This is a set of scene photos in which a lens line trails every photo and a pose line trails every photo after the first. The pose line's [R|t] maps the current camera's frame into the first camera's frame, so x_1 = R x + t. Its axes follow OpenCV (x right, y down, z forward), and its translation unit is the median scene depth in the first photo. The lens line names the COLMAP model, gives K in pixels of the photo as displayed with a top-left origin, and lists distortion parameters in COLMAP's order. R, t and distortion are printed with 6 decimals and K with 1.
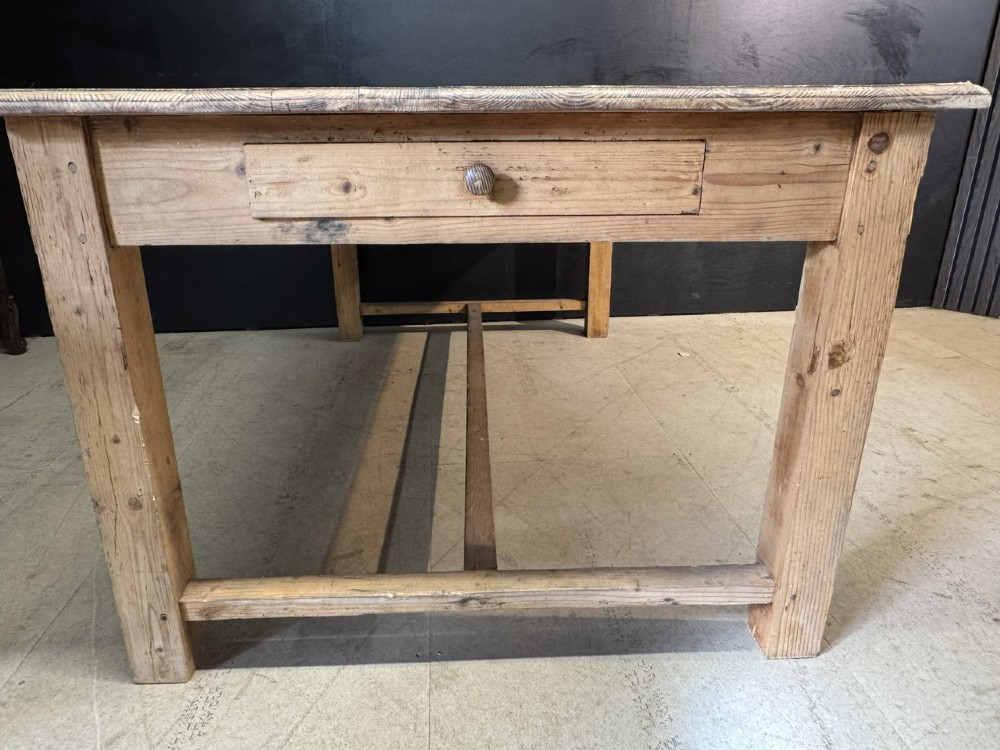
lens RADIAL K [[679.1, 0, 492.2], [0, 679.1, 377.7], [0, 0, 1]] dist [-0.015093, 0.007472]
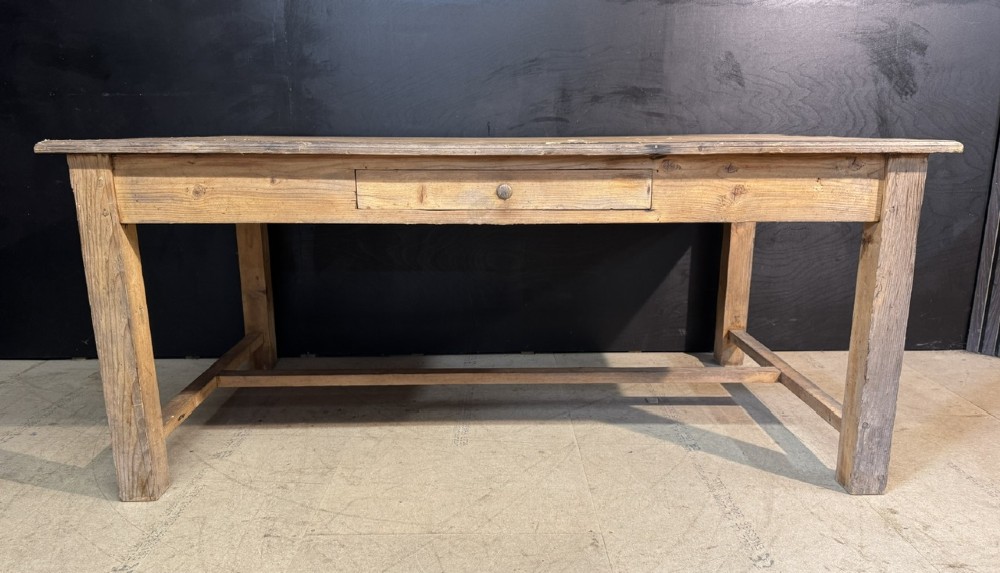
lens RADIAL K [[726.8, 0, 501.7], [0, 726.8, 303.3], [0, 0, 1]] dist [0.046773, -0.068371]
pose [[0.997543, 0.021785, -0.066585, 0.139854], [-0.029927, 0.991852, -0.123833, -0.035760], [0.063345, 0.125522, 0.990067, 0.033934]]
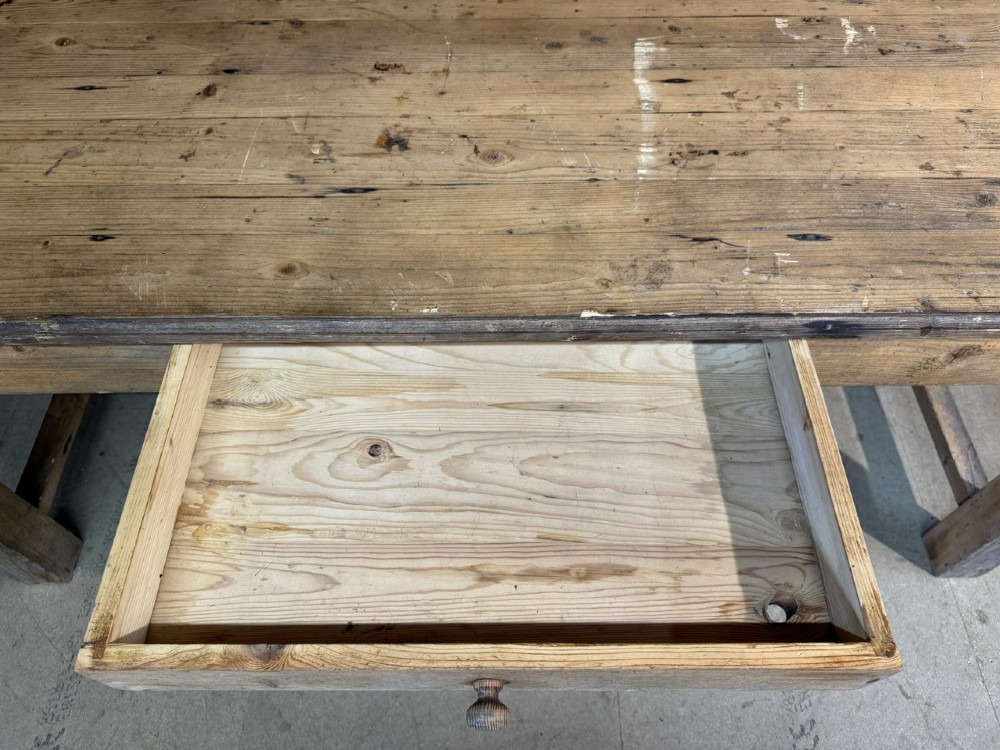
lens RADIAL K [[708.8, 0, 501.4], [0, 708.8, 373.3], [0, 0, 1]] dist [0.026847, -0.039205]
pose [[0.996028, 0.072851, -0.051192, 0.119523], [-0.029425, 0.811960, 0.582971, -0.365189], [0.084036, -0.579149, 0.810879, 0.379777]]
